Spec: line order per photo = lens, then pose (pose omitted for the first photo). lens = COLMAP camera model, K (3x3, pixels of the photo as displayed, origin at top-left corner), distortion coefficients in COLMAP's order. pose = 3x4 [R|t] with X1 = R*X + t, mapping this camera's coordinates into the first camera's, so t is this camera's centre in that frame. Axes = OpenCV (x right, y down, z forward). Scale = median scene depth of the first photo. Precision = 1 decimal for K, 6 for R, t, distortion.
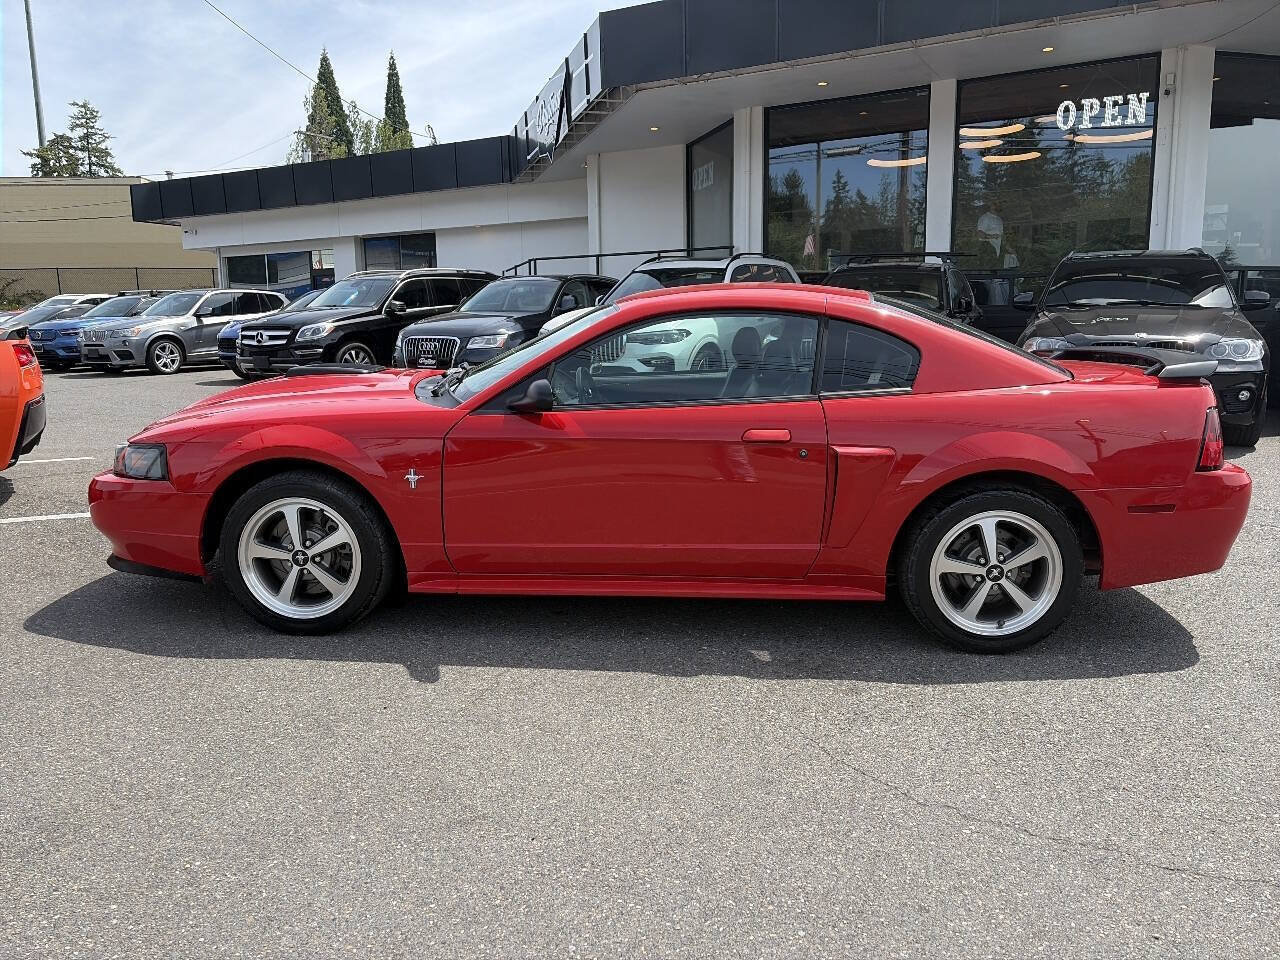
lens RADIAL K [[955.6, 0, 648.3], [0, 955.6, 478.4], [0, 0, 1]] dist [0.049273, -0.057242]
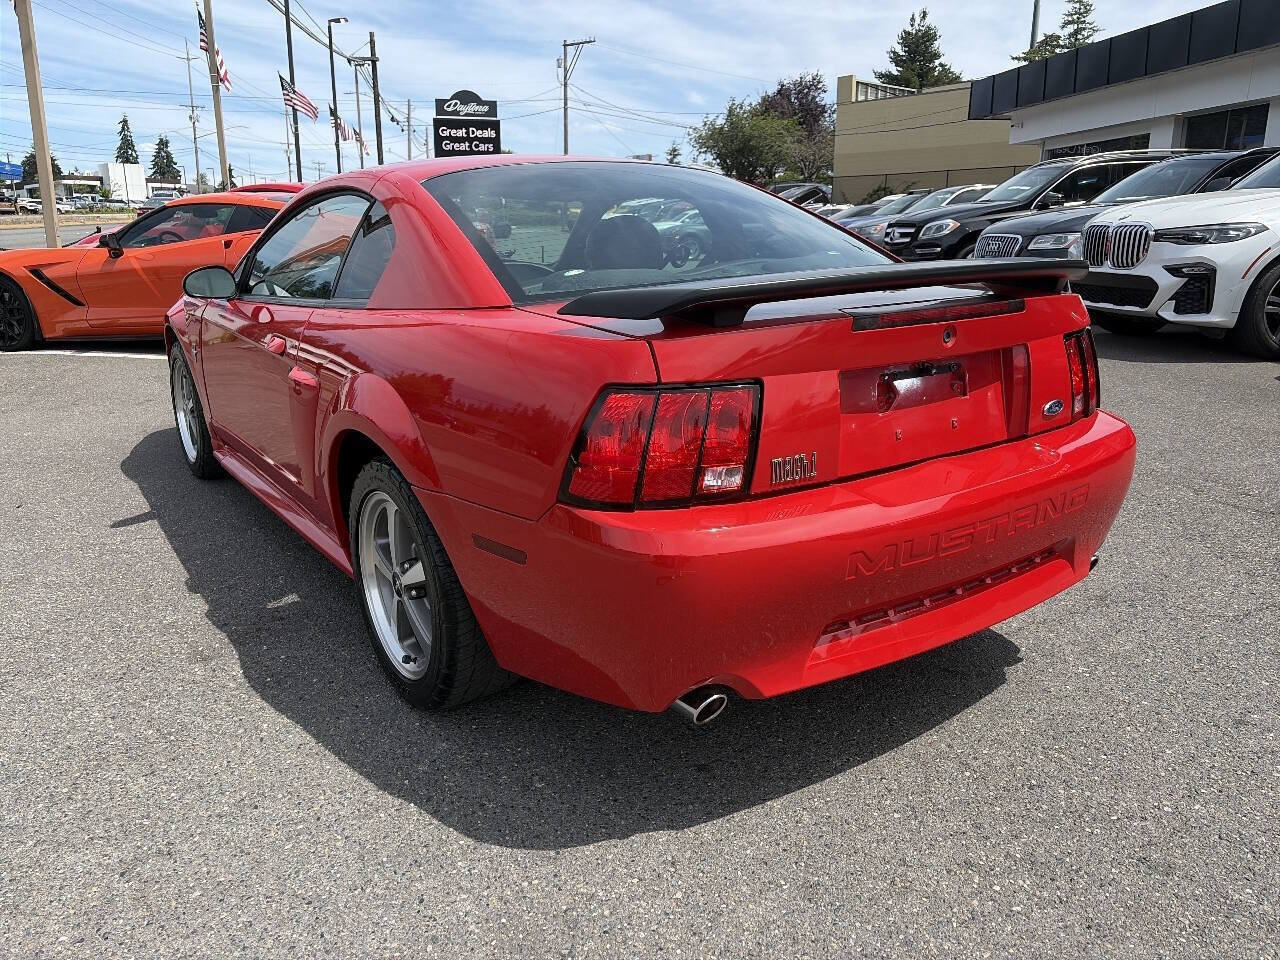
lens RADIAL K [[955.6, 0, 648.3], [0, 955.6, 478.4], [0, 0, 1]] dist [0.049273, -0.057242]
pose [[0.614232, 0.205847, -0.761805, 0.238619], [-0.127444, 0.978582, 0.161666, -0.027231], [0.778767, -0.002213, 0.627310, 0.172296]]
